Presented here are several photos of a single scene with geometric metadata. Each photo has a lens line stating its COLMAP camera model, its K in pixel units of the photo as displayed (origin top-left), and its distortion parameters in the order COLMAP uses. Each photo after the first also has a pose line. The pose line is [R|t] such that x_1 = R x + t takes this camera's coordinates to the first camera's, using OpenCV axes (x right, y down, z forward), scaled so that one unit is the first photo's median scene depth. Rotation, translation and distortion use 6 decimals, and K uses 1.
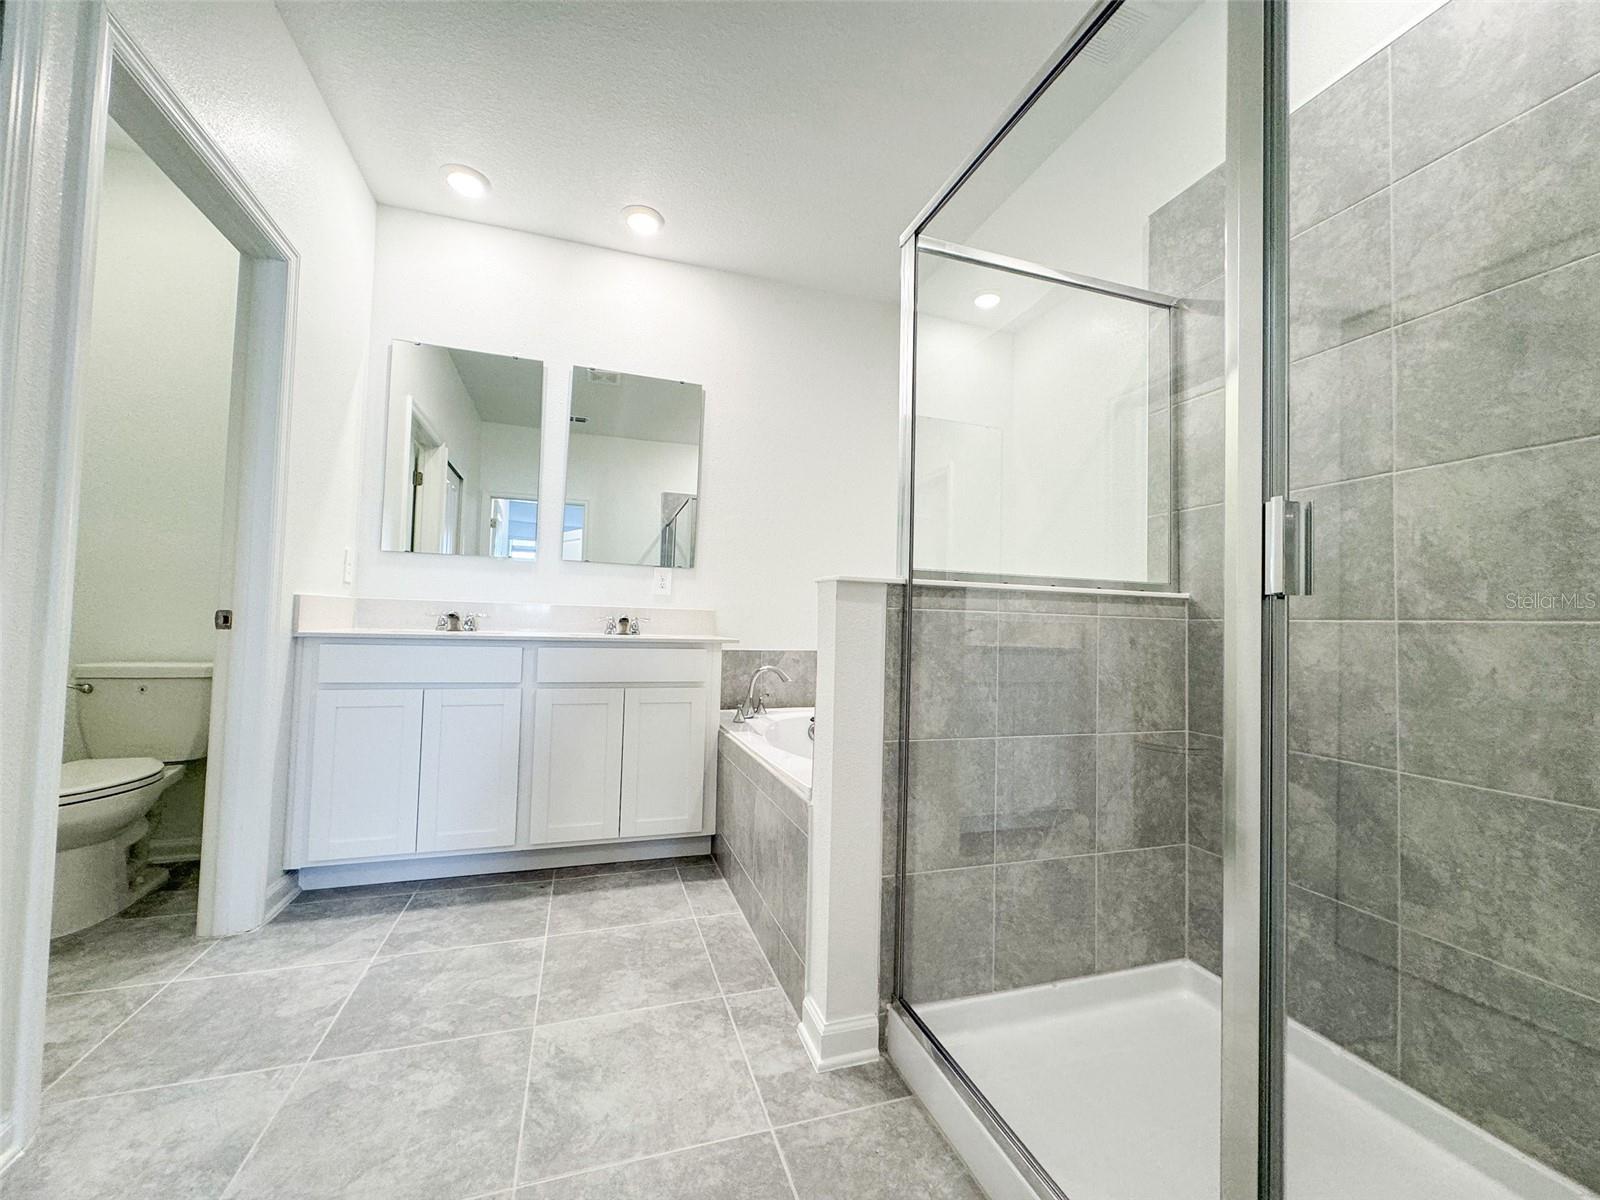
lens RADIAL K [[641.0, 0, 799.3], [0, 641.0, 597.9], [0, 0, 1]] dist [-0.001632, -0.000367]
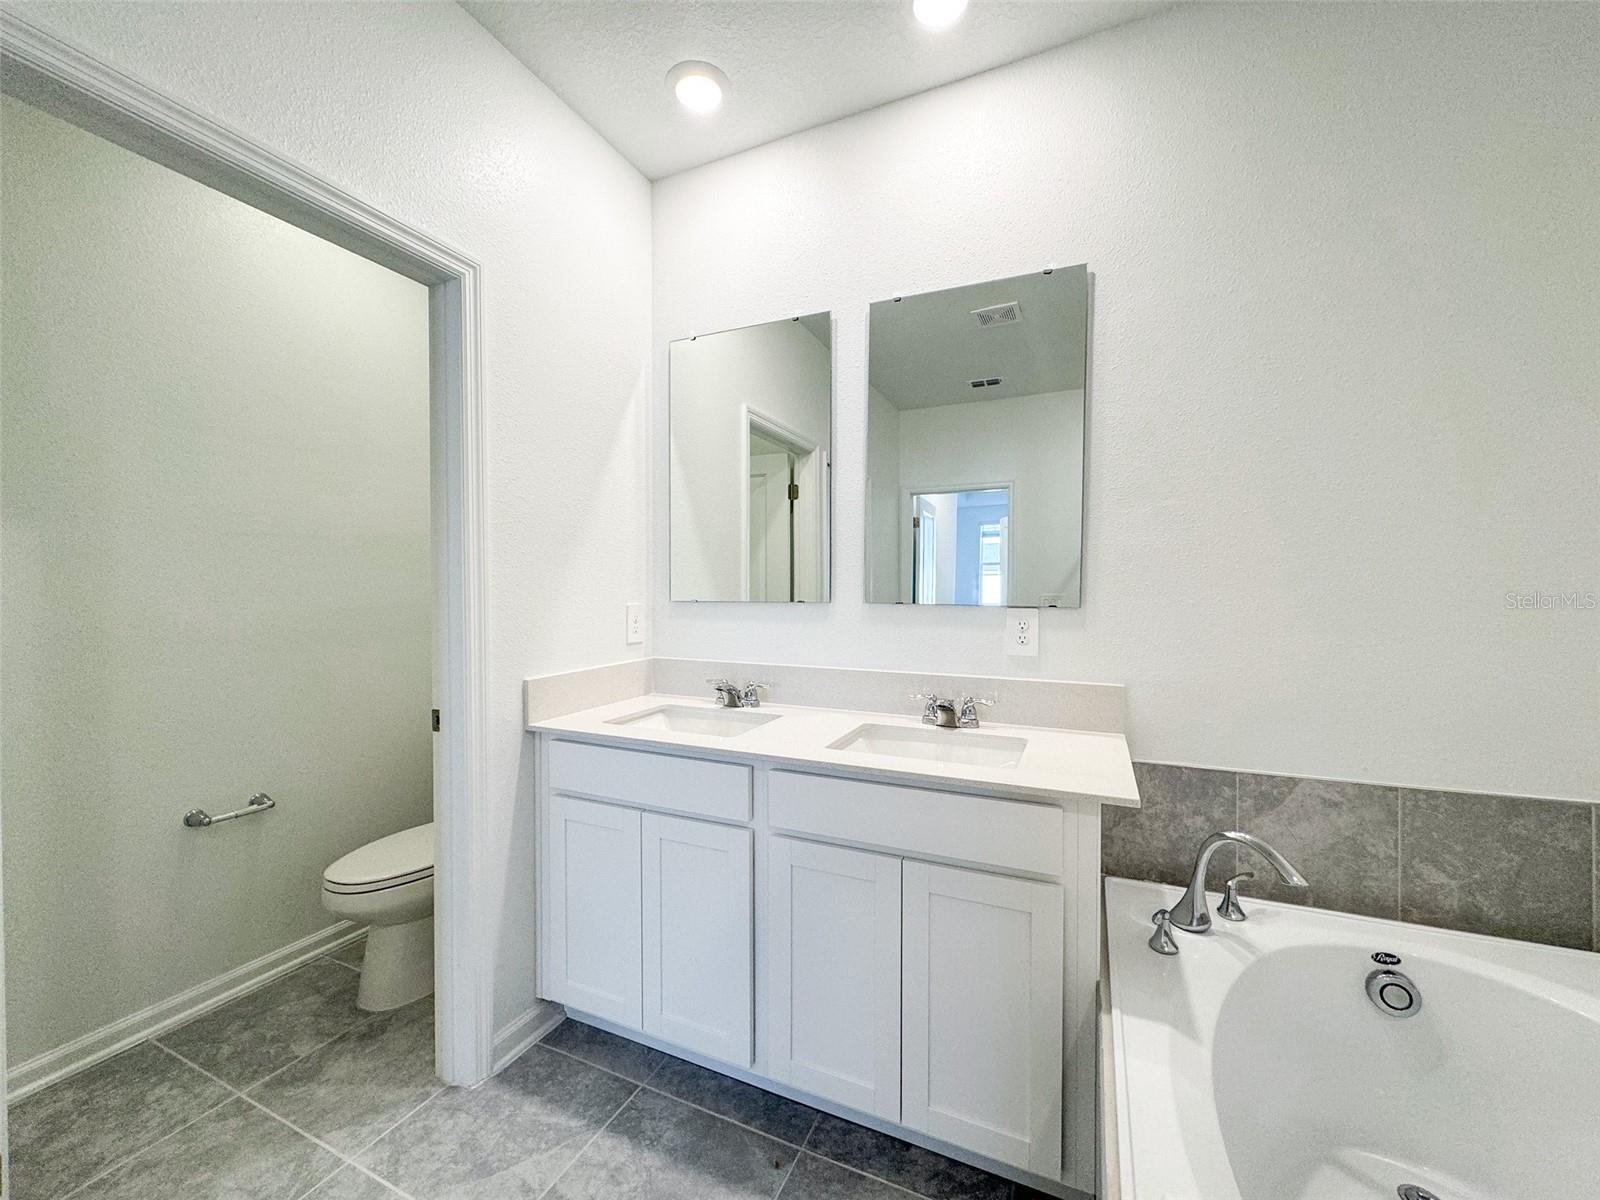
lens RADIAL K [[641.0, 0, 799.3], [0, 641.0, 597.9], [0, 0, 1]] dist [-0.001632, -0.000367]
pose [[0.731396, -0.015644, -0.681774, 0.052028], [0.047391, 0.998486, 0.027928, -0.129674], [0.680305, -0.052736, 0.731030, 0.694470]]
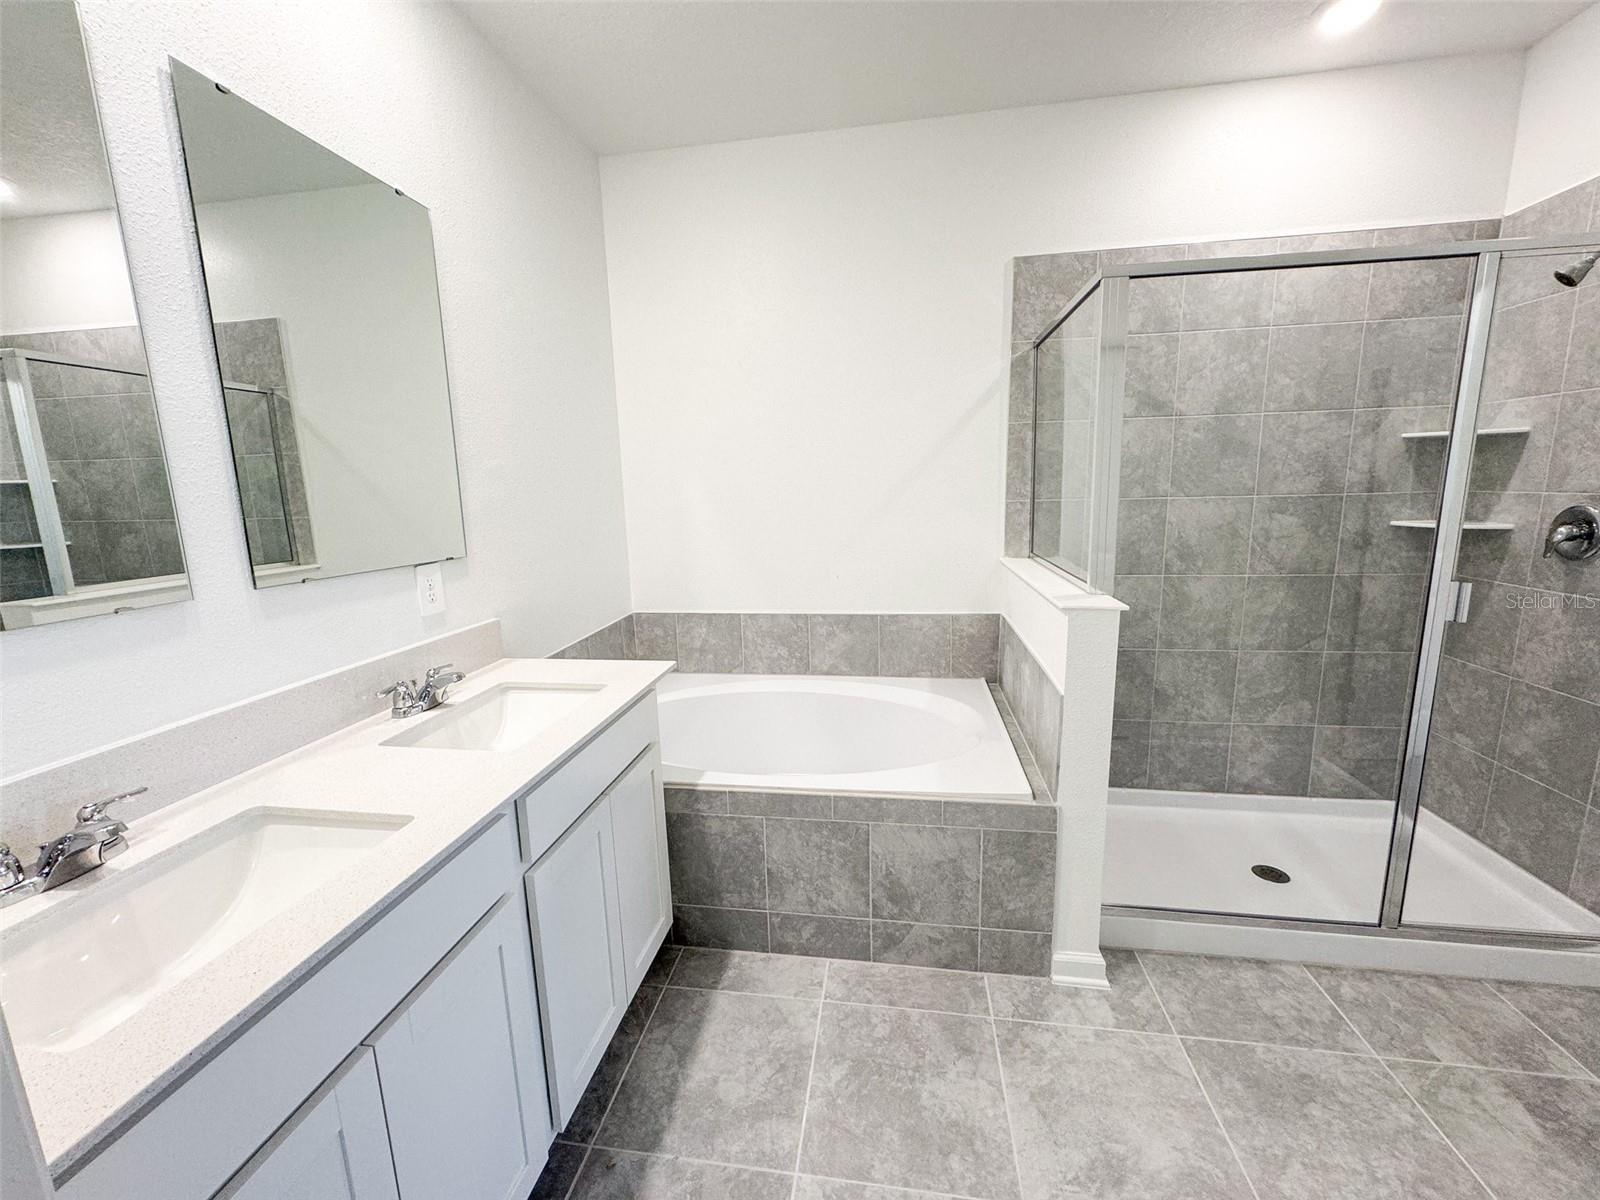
lens RADIAL K [[641.0, 0, 799.3], [0, 641.0, 597.9], [0, 0, 1]] dist [-0.001632, -0.000367]
pose [[0.455178, -0.194079, 0.868991, -0.857078], [0.002441, 0.976224, 0.216750, -0.215741], [-0.890397, -0.096539, 0.444830, 0.743946]]
